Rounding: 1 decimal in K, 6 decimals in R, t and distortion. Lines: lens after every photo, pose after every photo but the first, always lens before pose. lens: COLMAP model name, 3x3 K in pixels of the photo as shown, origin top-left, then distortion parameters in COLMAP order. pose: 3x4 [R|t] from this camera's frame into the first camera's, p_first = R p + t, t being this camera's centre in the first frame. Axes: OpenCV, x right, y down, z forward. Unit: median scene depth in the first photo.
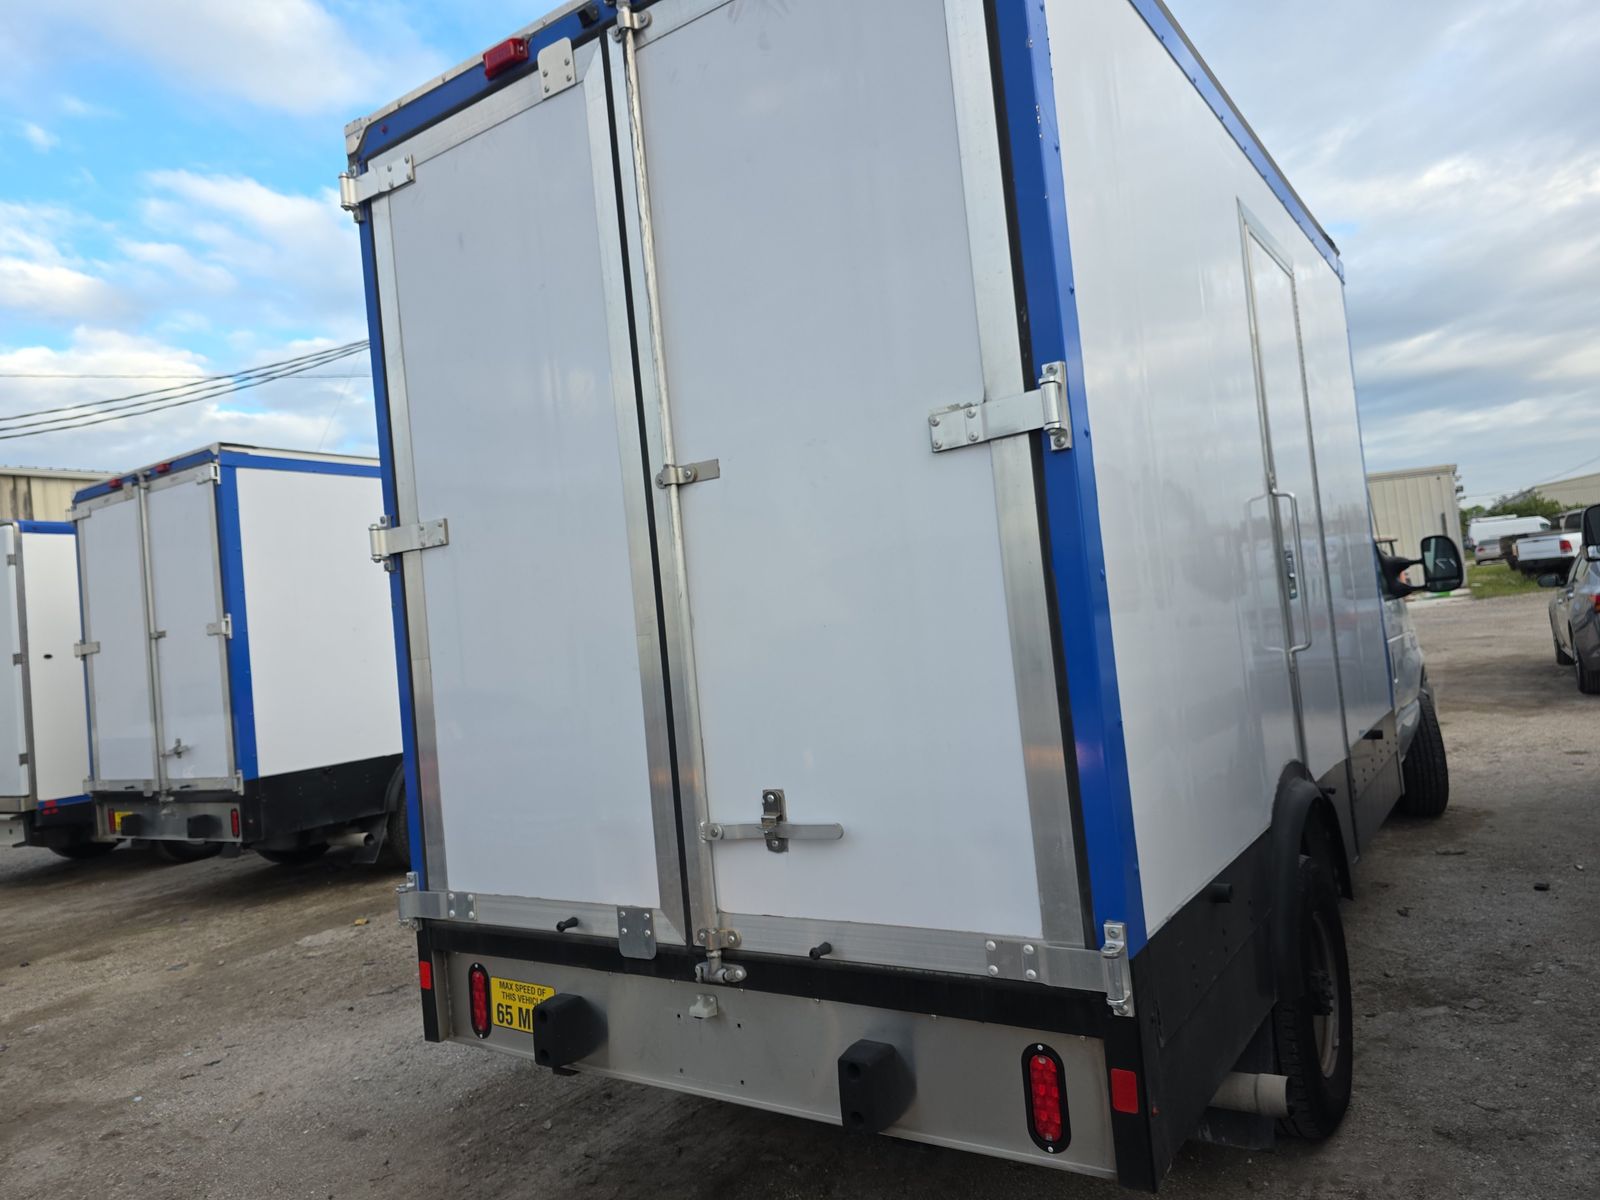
lens RADIAL K [[1085.2, 0, 793.4], [0, 1085.2, 590.9], [0, 0, 1]] dist [0.045283, -0.034860]
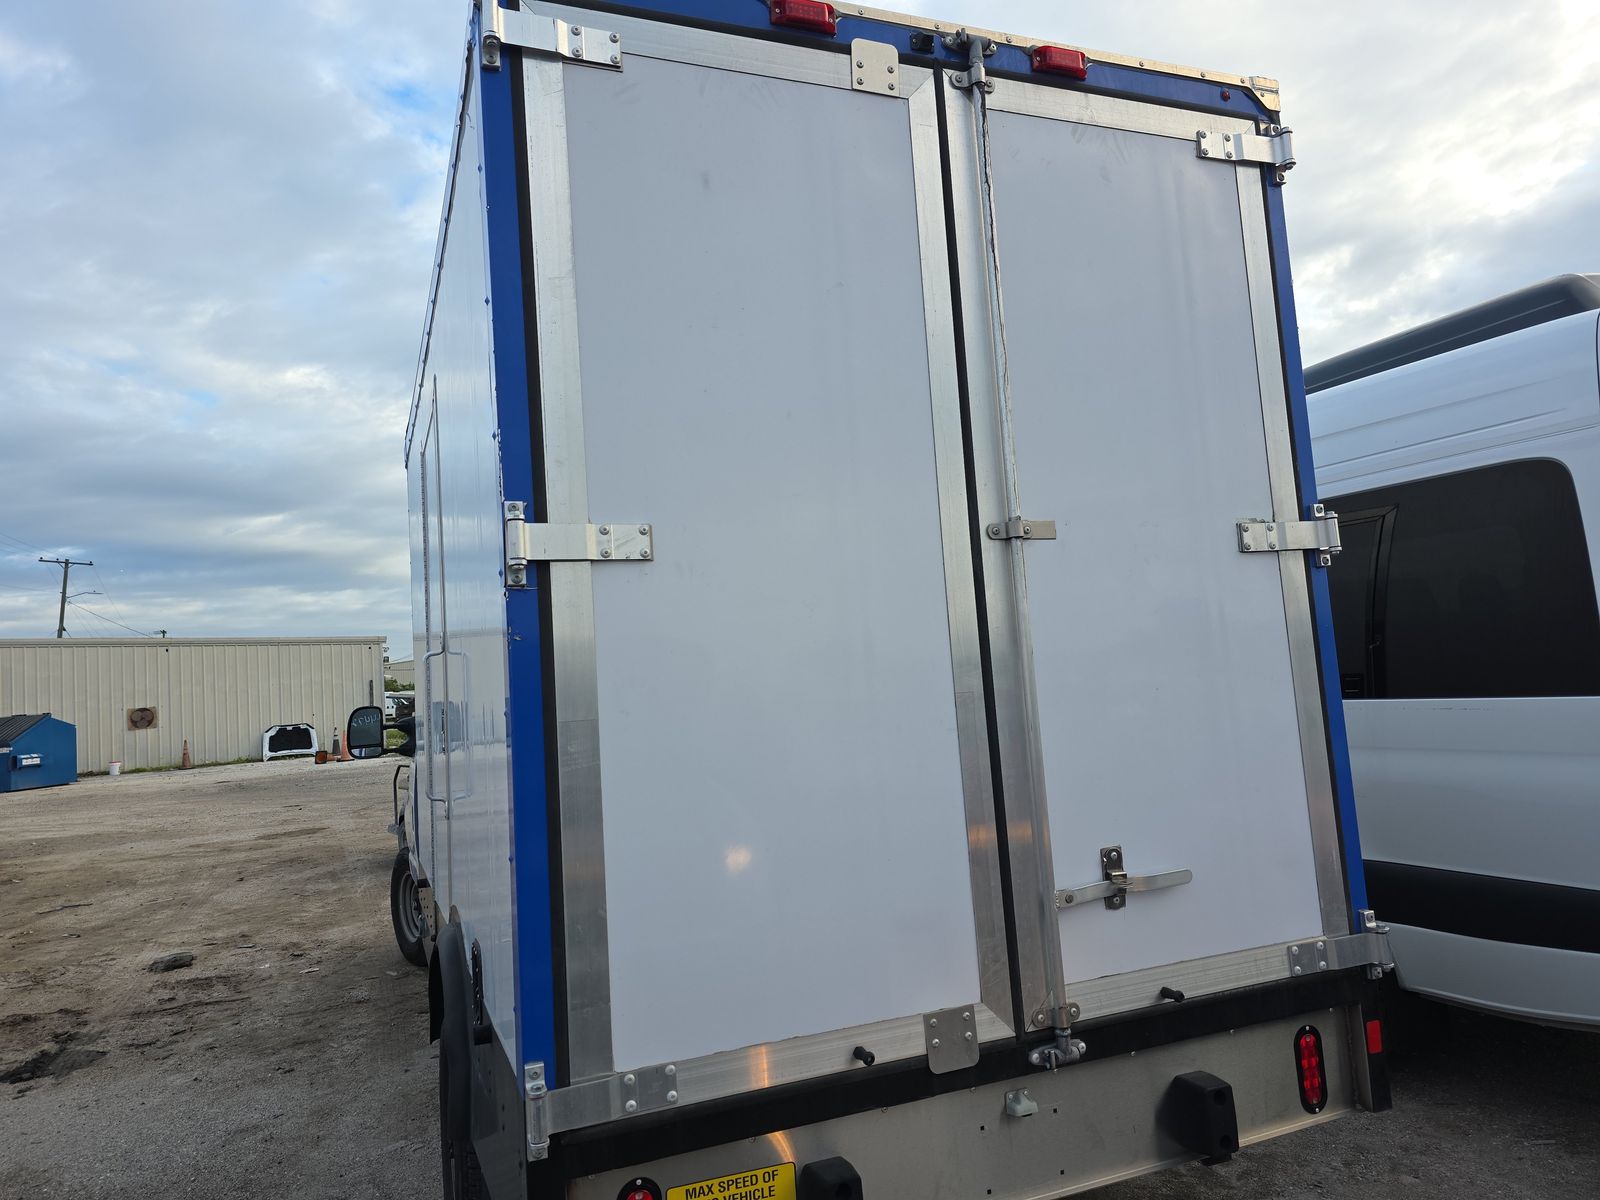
lens RADIAL K [[1085.2, 0, 789.8], [0, 1085.2, 596.2], [0, 0, 1]] dist [0.045283, -0.034860]
pose [[0.557702, 0.137778, 0.818527, -0.952353], [-0.016472, 0.987770, -0.155043, 0.101685], [-0.829878, 0.072985, 0.553151, 0.592665]]
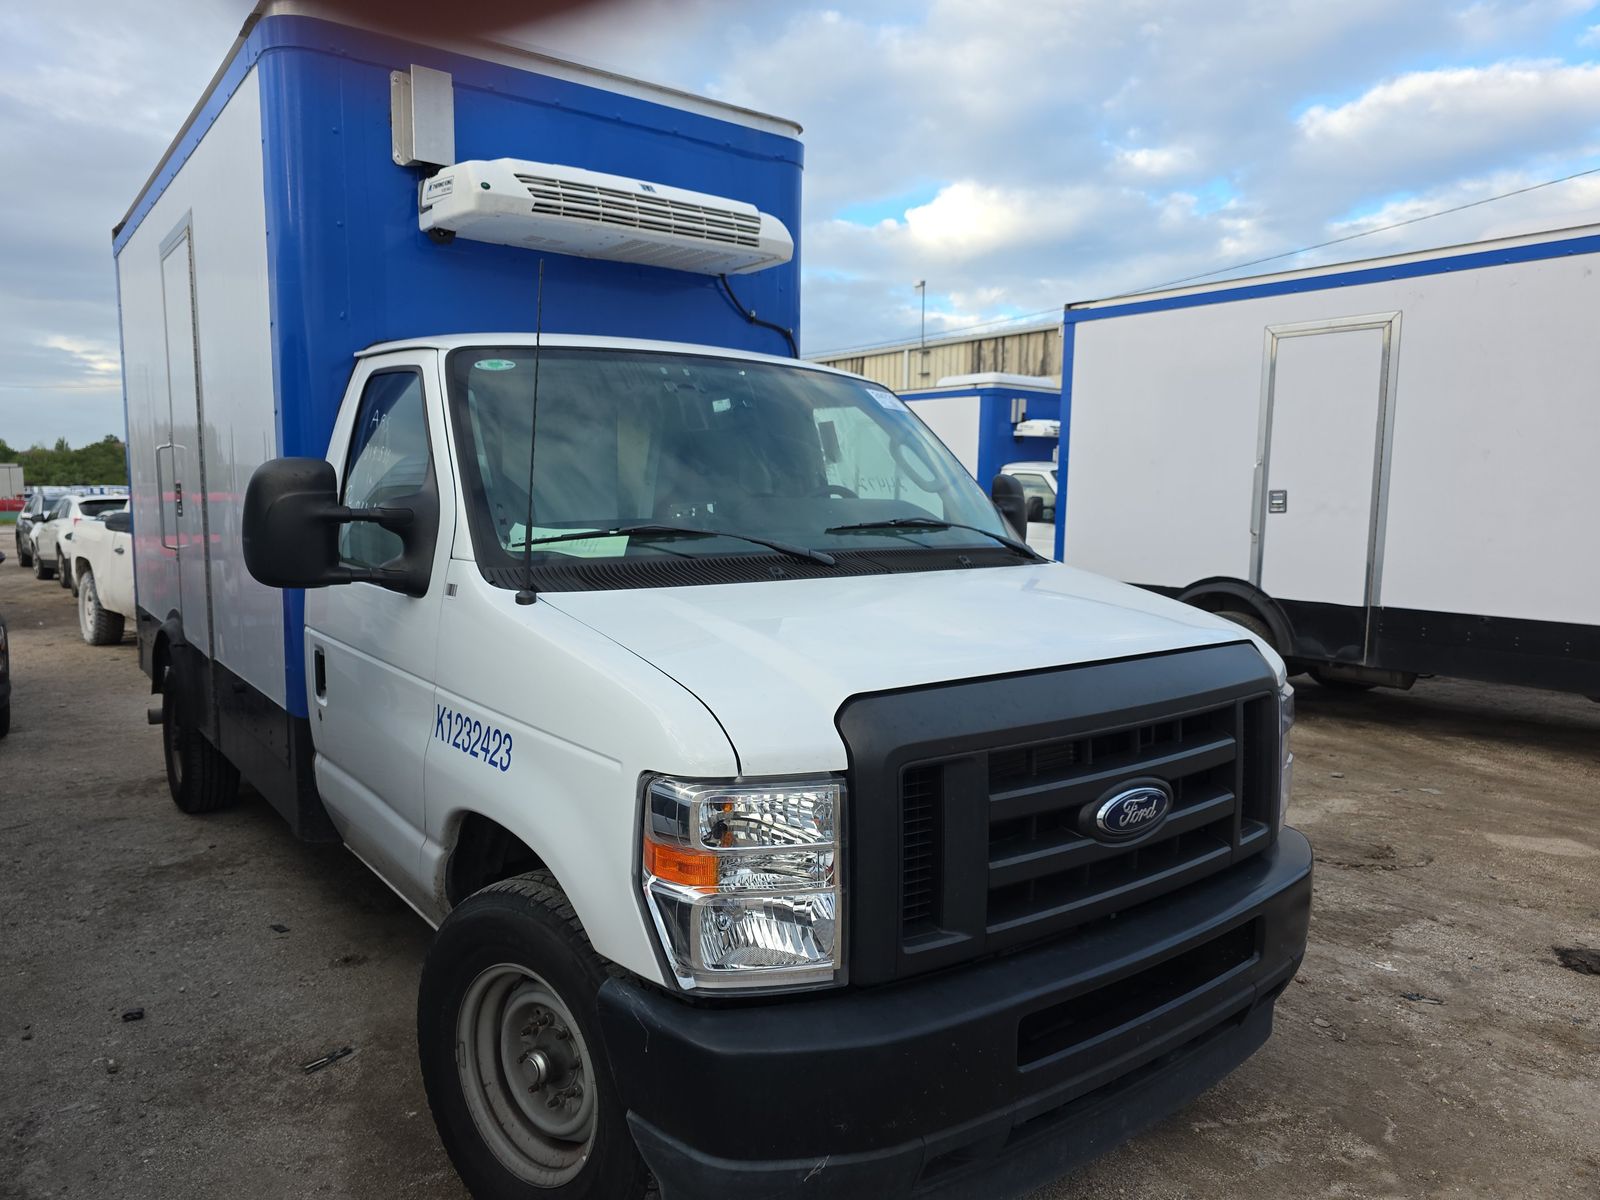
lens RADIAL K [[1085.2, 0, 795.9], [0, 1085.2, 610.6], [0, 0, 1]] dist [0.045283, -0.034860]
pose [[-0.310496, 0.202902, -0.928667, 2.104963], [0.052410, 0.979122, 0.196403, -0.149806], [0.949129, 0.012310, -0.314647, 2.971065]]
